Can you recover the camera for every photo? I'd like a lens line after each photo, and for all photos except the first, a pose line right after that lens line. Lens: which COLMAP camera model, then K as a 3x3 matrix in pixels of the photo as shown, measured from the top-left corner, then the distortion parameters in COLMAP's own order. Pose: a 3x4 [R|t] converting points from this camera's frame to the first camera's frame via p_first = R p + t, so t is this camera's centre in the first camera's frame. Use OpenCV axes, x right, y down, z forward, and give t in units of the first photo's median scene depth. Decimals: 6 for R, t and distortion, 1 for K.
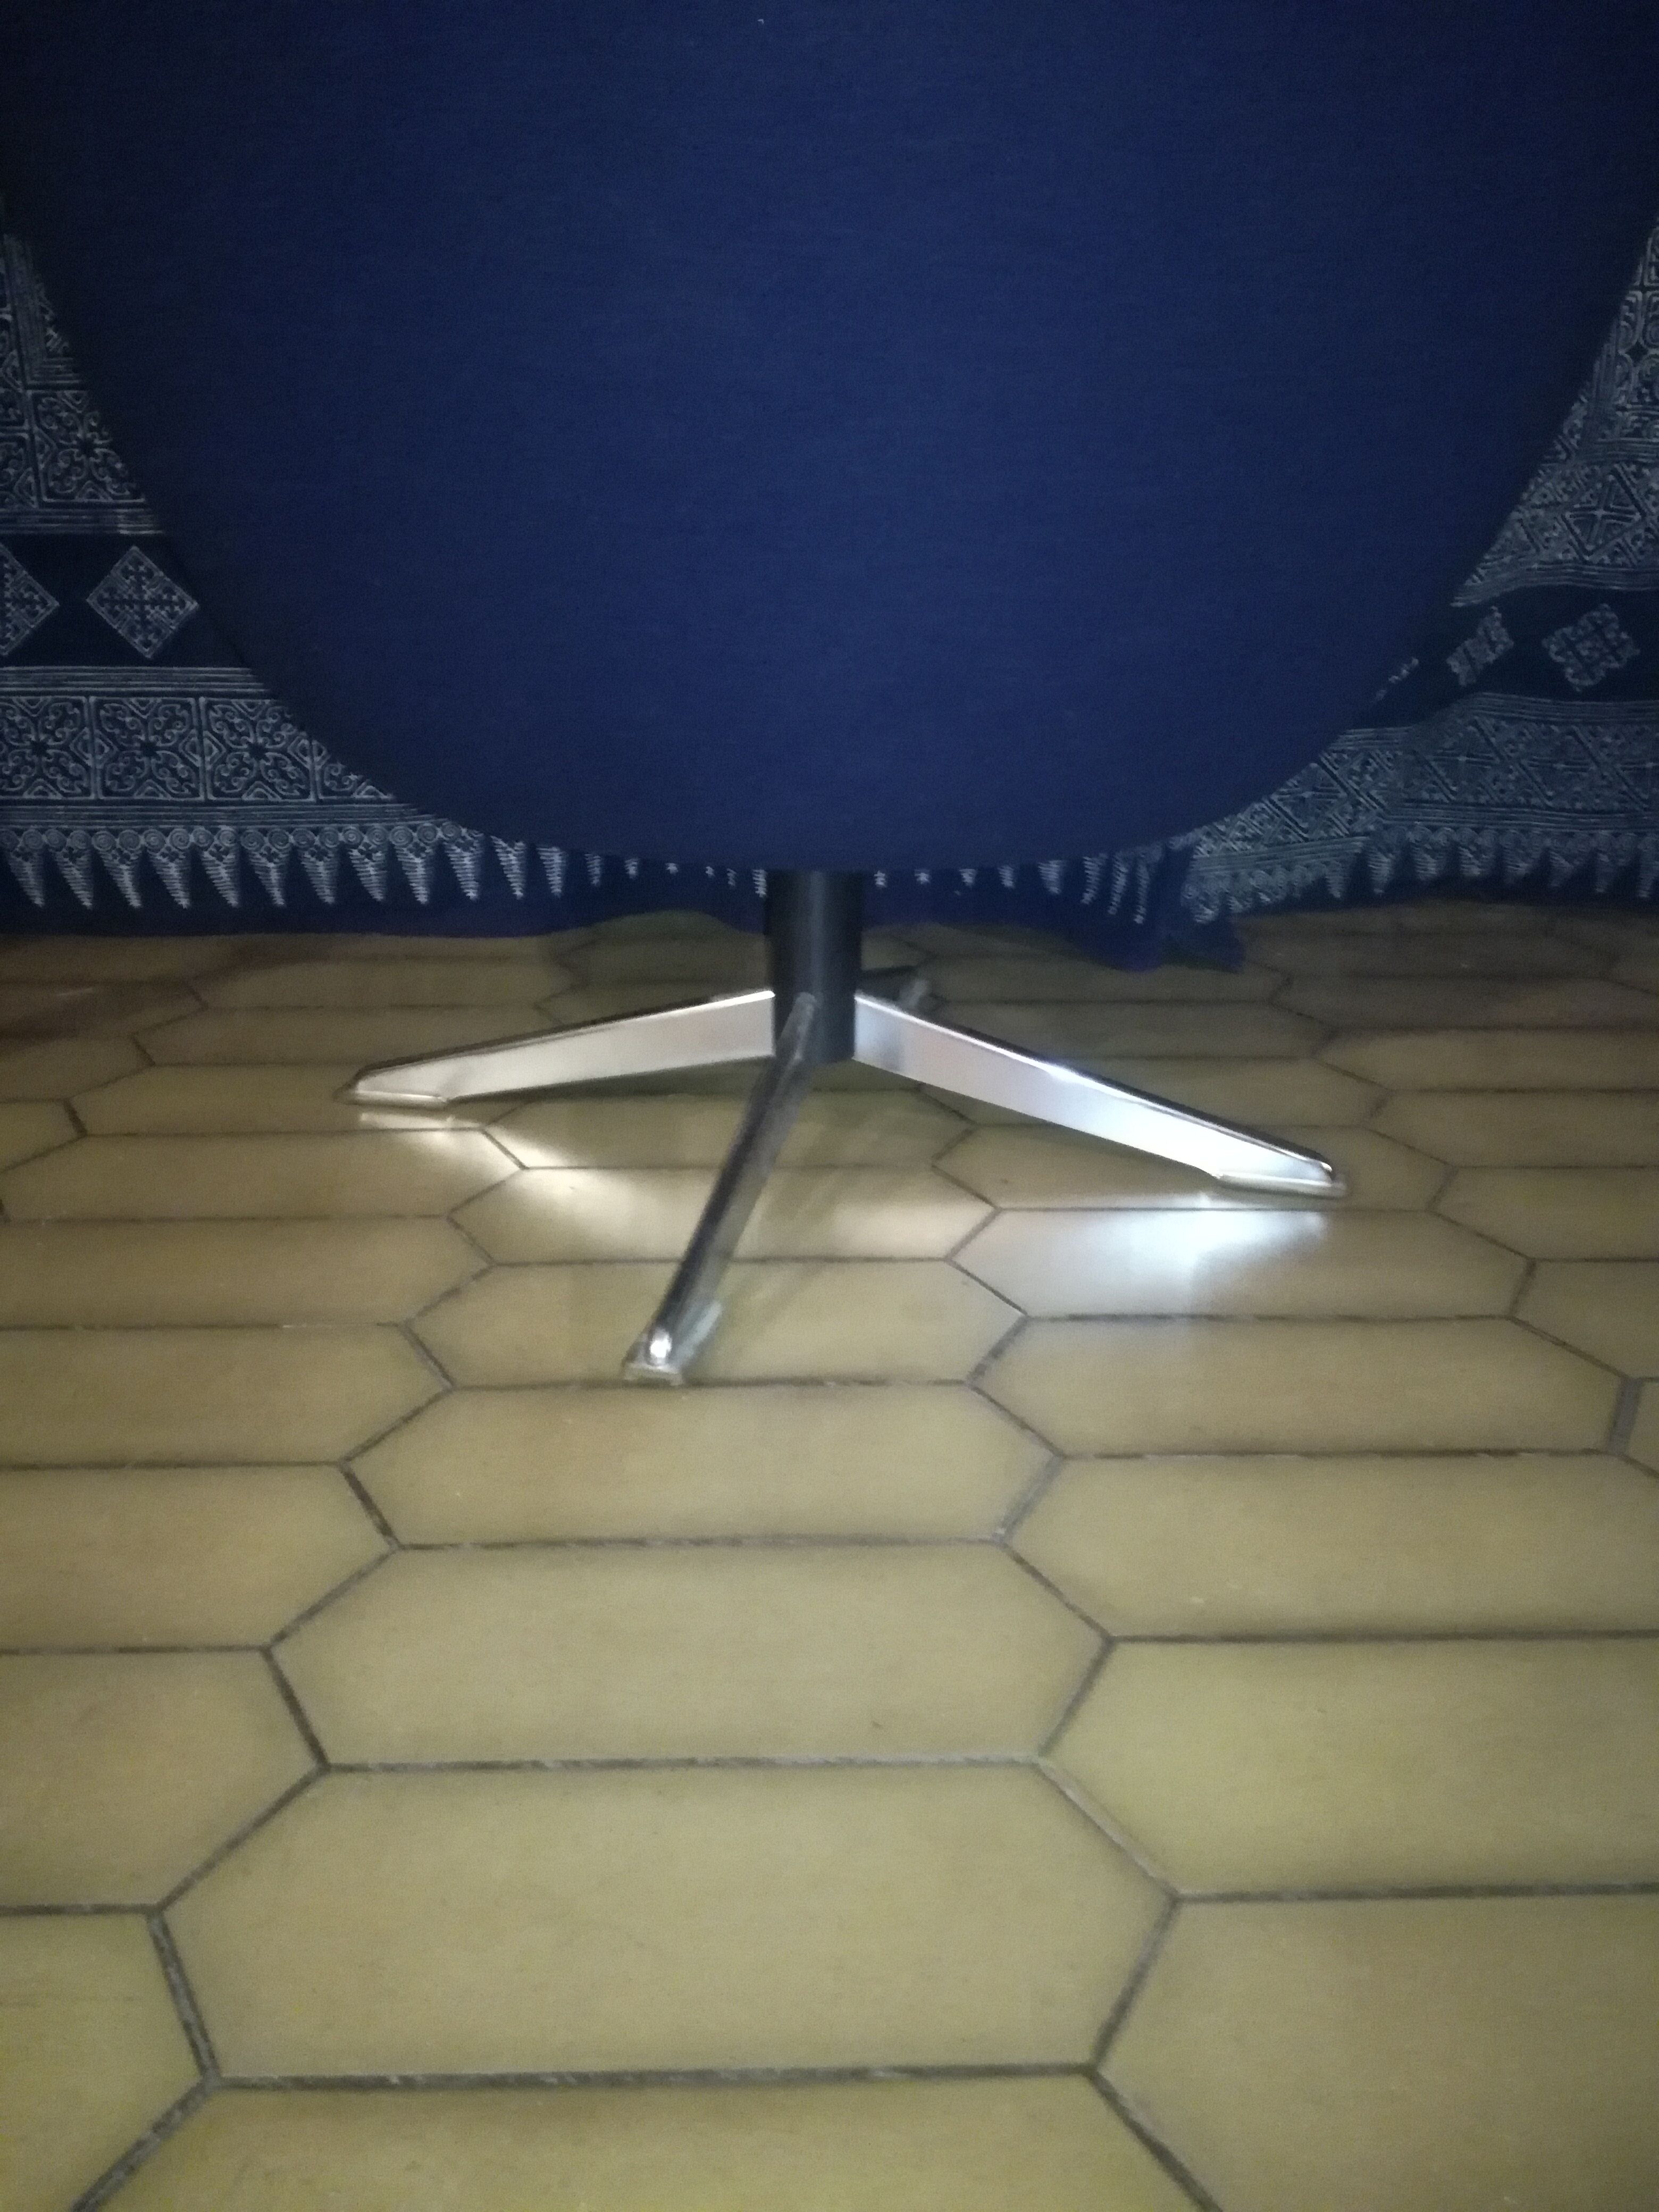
lens RADIAL K [[1753.1, 0, 829.5], [0, 1753.1, 1106.0], [0, 0, 1]] dist [0.027427, -0.081641]
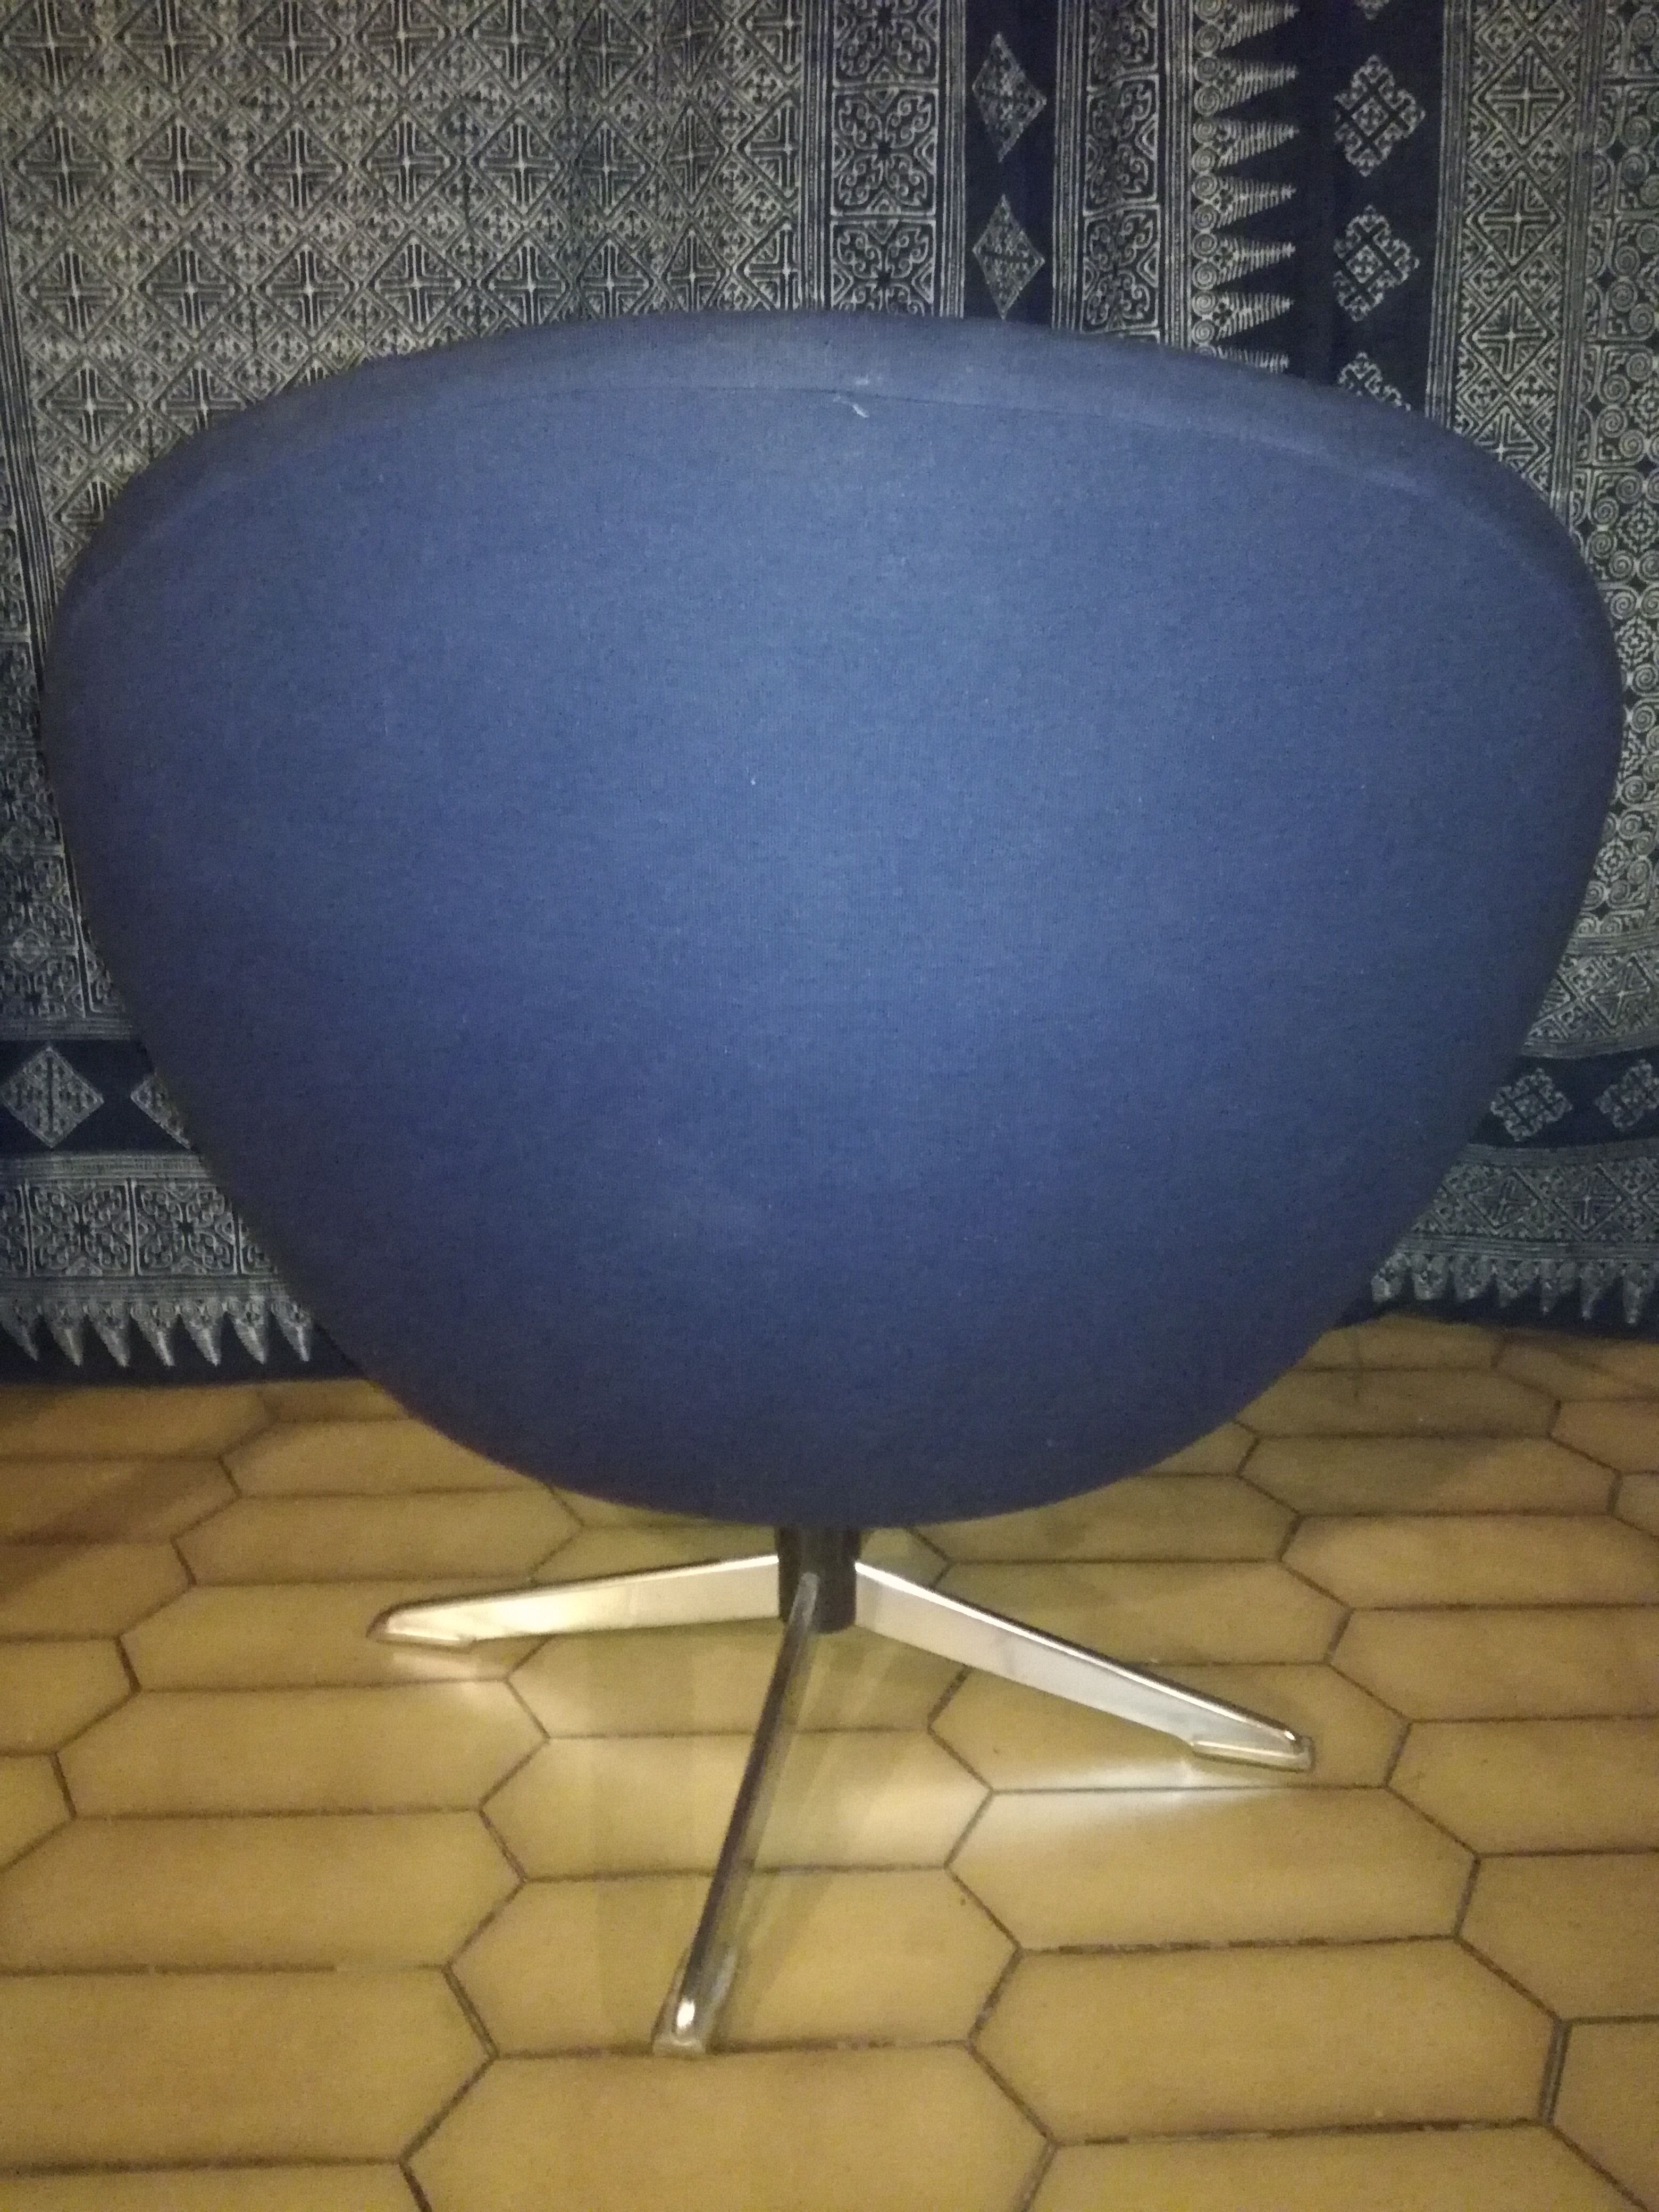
lens RADIAL K [[1753.1, 0, 829.5], [0, 1753.1, 1106.0], [0, 0, 1]] dist [0.027427, -0.081641]
pose [[0.999888, -0.007422, 0.012996, -0.012368], [0.008157, 0.998313, -0.057478, -0.273164], [-0.012547, 0.057577, 0.998262, -0.096080]]
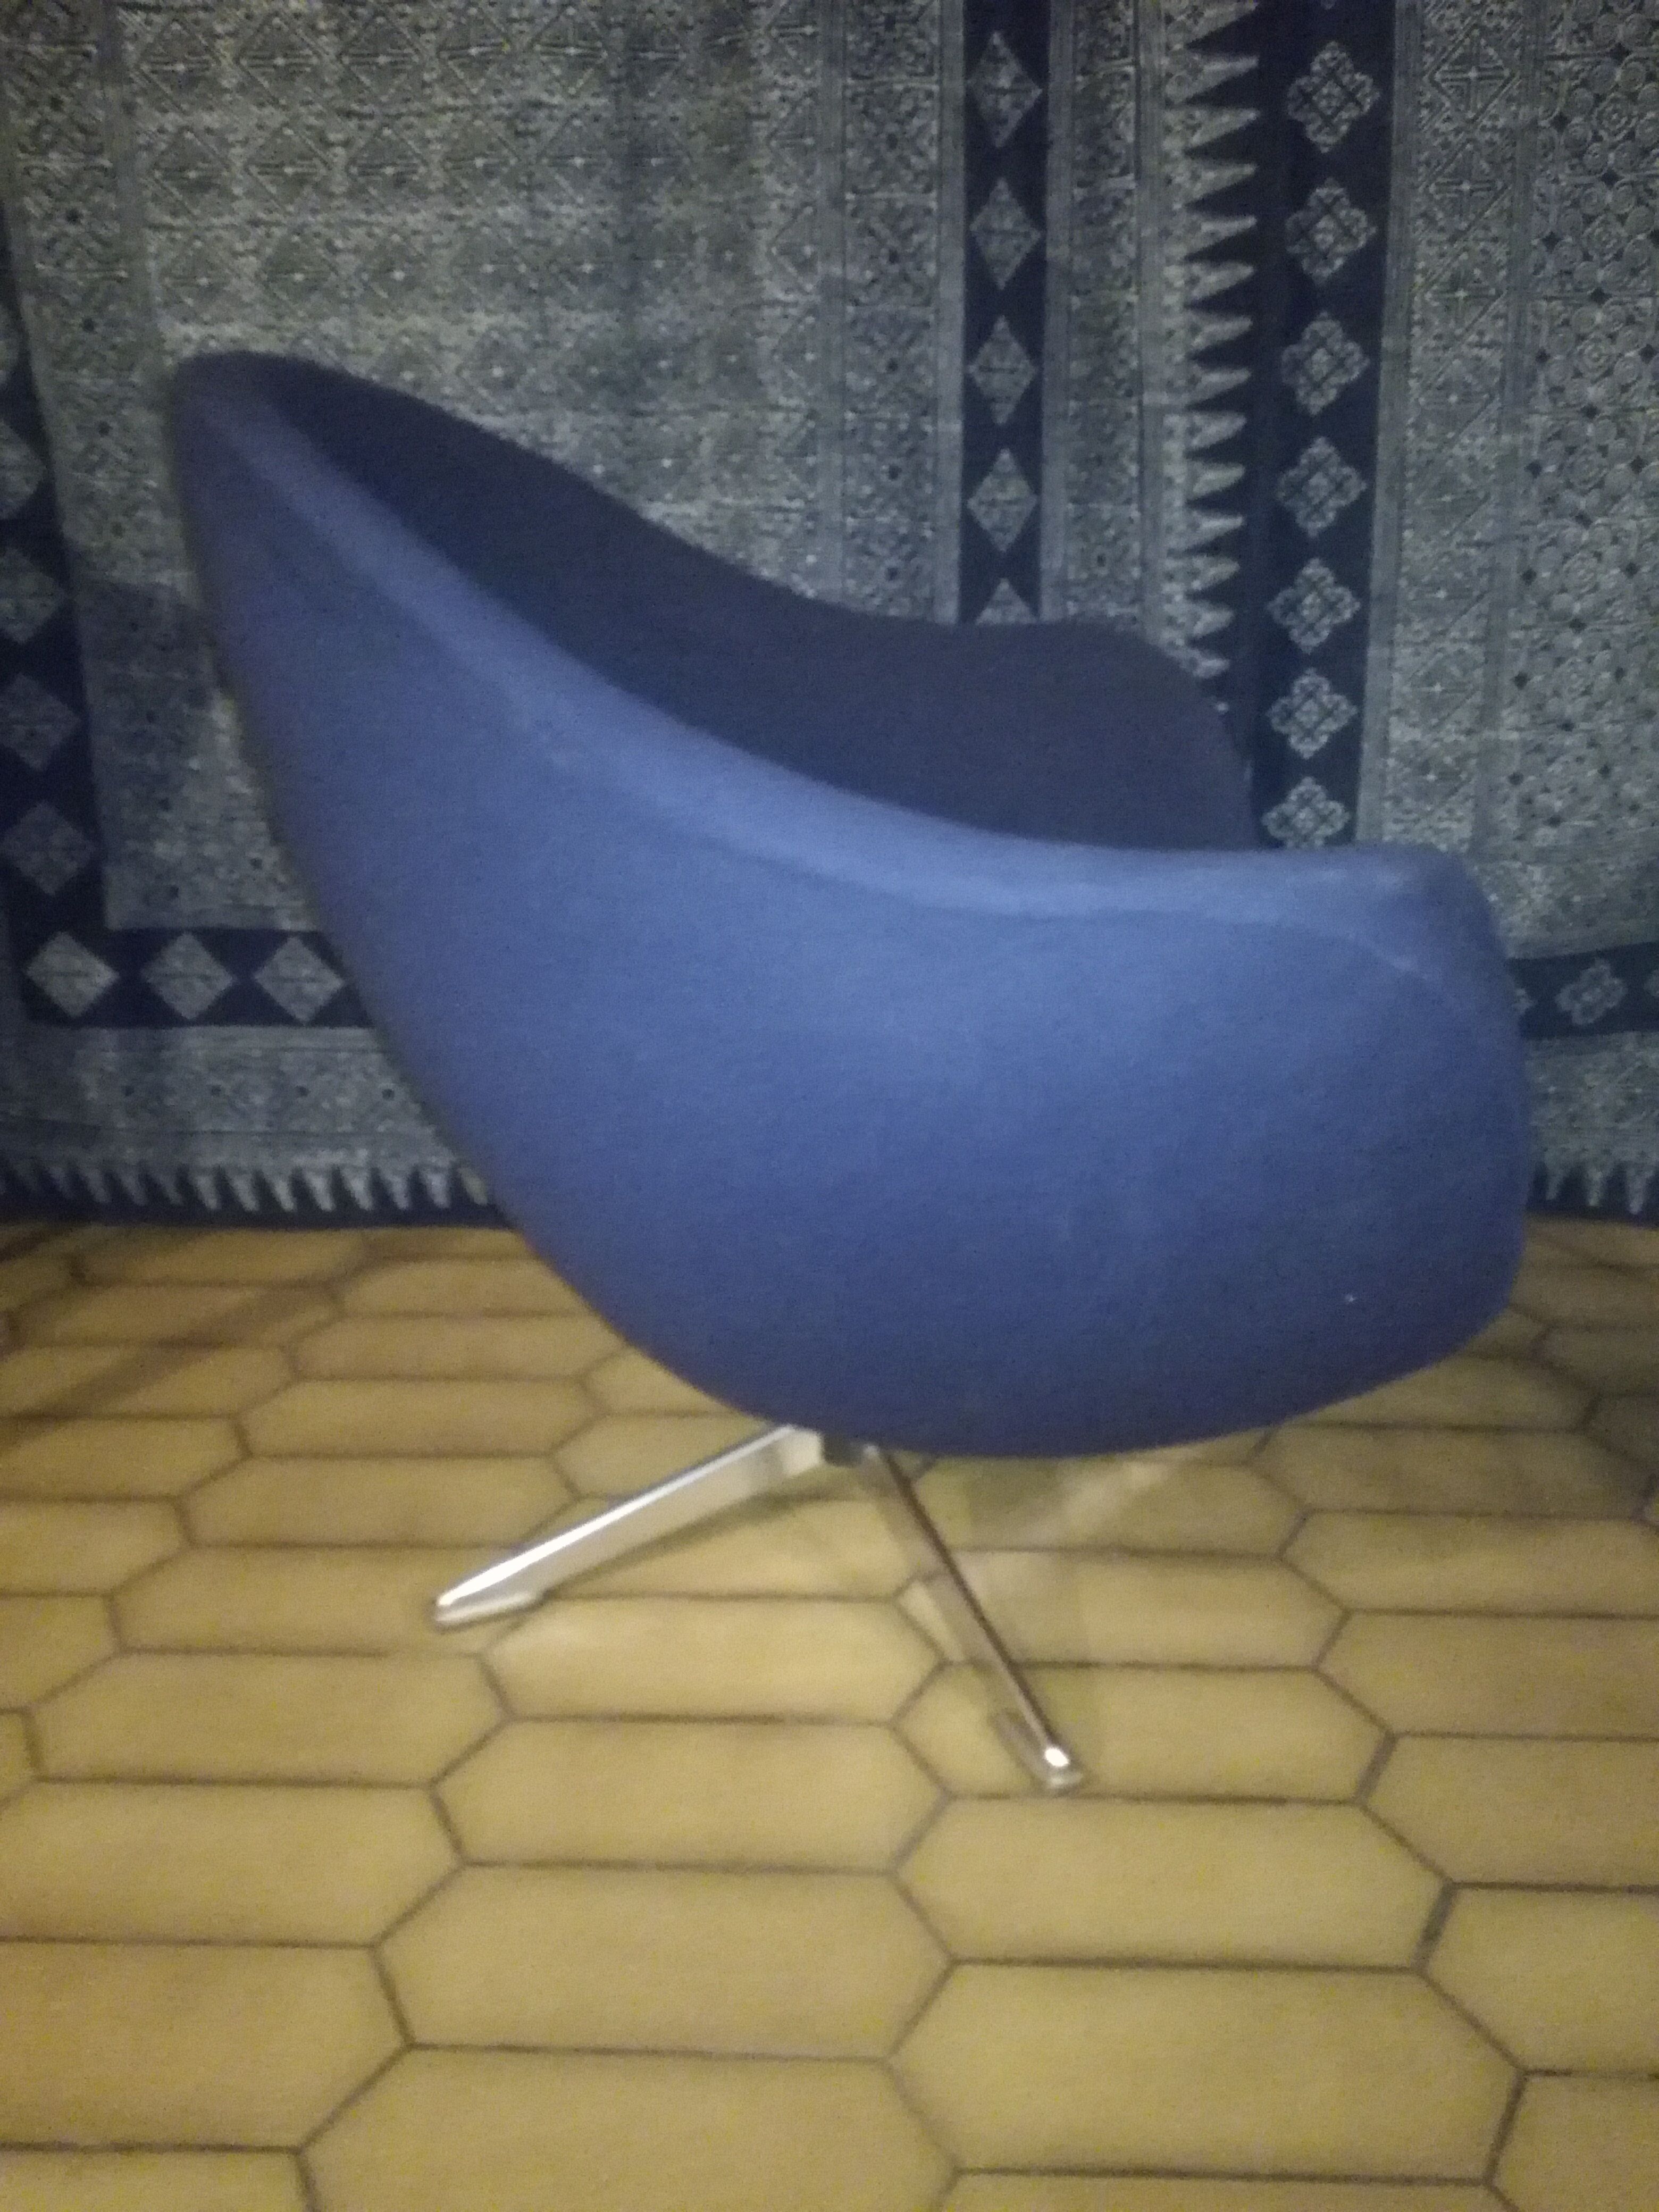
lens RADIAL K [[1712.9, 0, 840.9], [0, 1712.9, 1110.5], [0, 0, 1]] dist [0.033295, -0.078321]
pose [[0.998078, 0.006895, -0.061579, 0.089857], [-0.008406, 0.999669, -0.024319, -0.209652], [0.061391, 0.024790, 0.997806, -0.248078]]
